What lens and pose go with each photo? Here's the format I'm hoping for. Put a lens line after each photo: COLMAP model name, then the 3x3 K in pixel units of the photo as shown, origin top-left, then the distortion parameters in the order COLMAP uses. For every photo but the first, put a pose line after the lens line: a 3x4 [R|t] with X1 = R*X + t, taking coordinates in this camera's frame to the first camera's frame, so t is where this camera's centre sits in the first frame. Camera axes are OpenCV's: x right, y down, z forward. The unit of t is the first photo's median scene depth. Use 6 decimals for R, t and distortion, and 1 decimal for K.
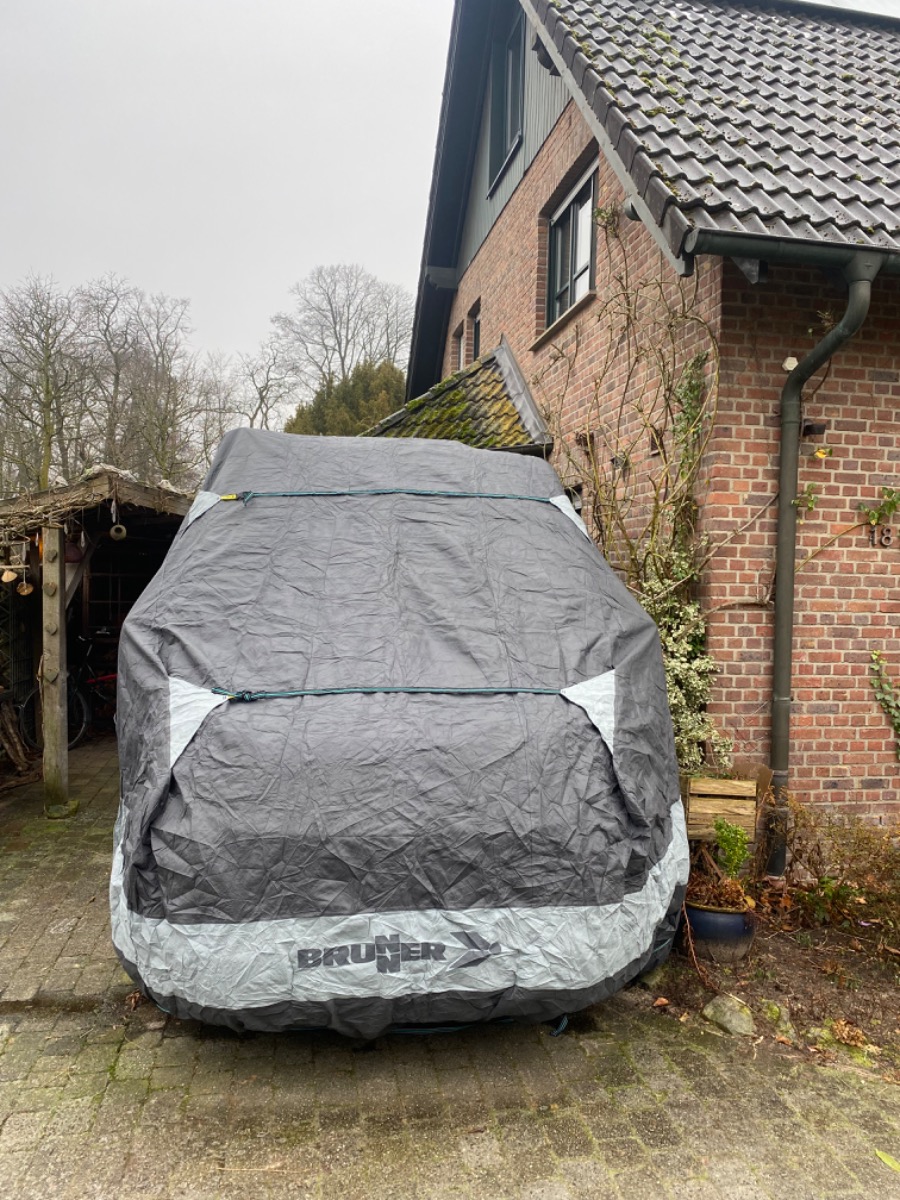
lens RADIAL K [[908.3, 0, 461.3], [0, 908.3, 598.7], [0, 0, 1]] dist [0.032683, -0.044076]
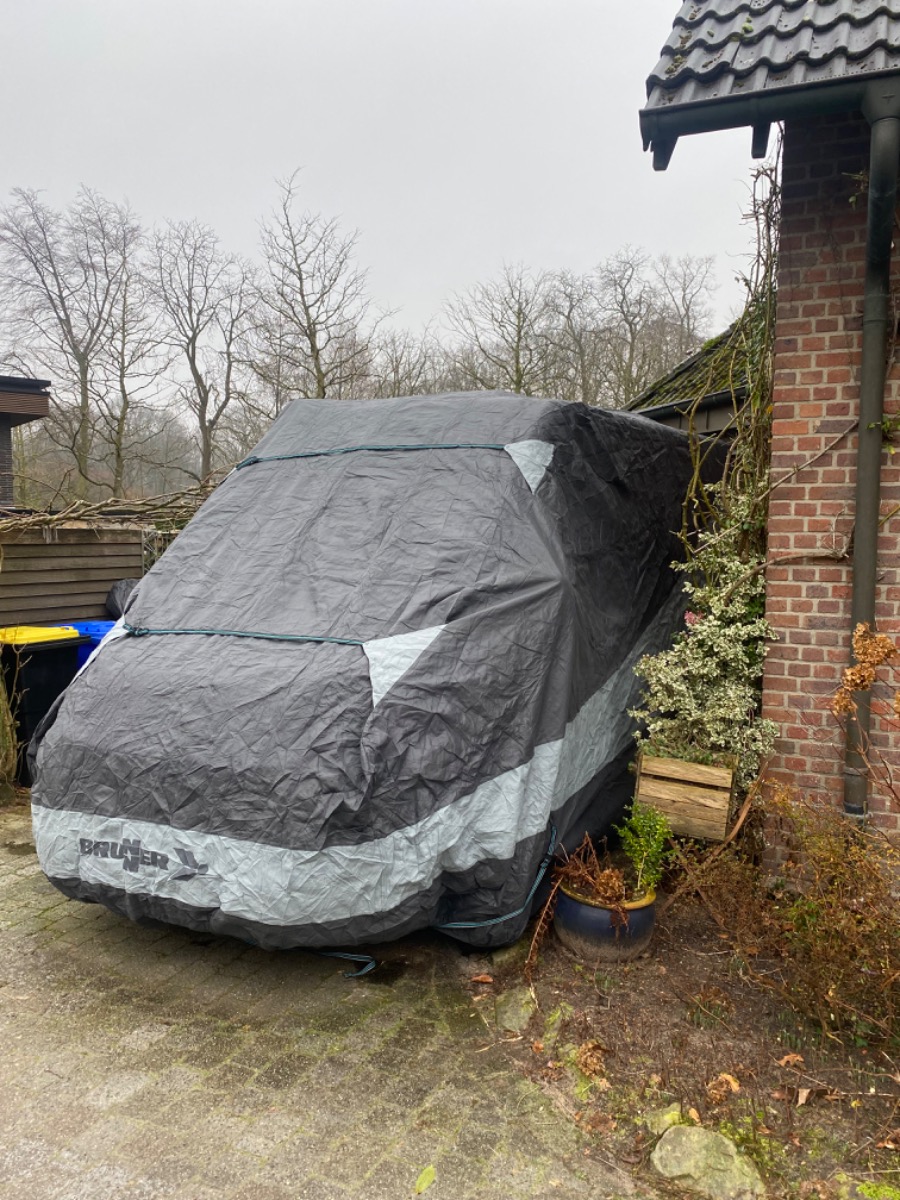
lens RADIAL K [[908.3, 0, 461.3], [0, 908.3, 598.7], [0, 0, 1]] dist [0.032683, -0.044076]
pose [[0.832079, 0.025480, -0.554072, 0.754608], [-0.000767, 0.998996, 0.044789, 0.009163], [0.554657, -0.036843, 0.831263, 0.233576]]
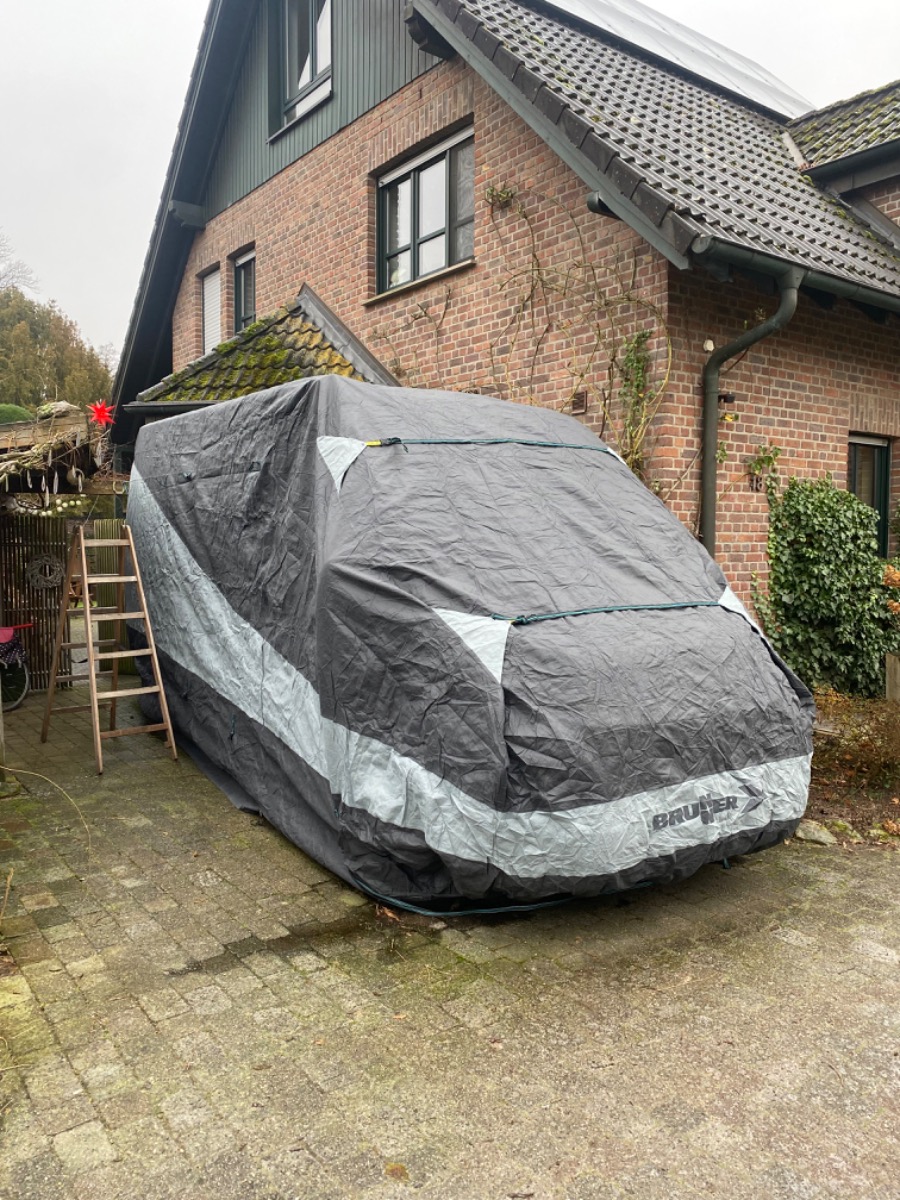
lens RADIAL K [[911.7, 0, 452.9], [0, 911.7, 578.8], [0, 0, 1]] dist [0.071788, -0.143936]
pose [[0.900197, -0.041394, 0.433511, -0.783306], [0.027446, 0.998886, 0.038387, 0.008699], [-0.434617, -0.022658, 0.900331, 0.008703]]
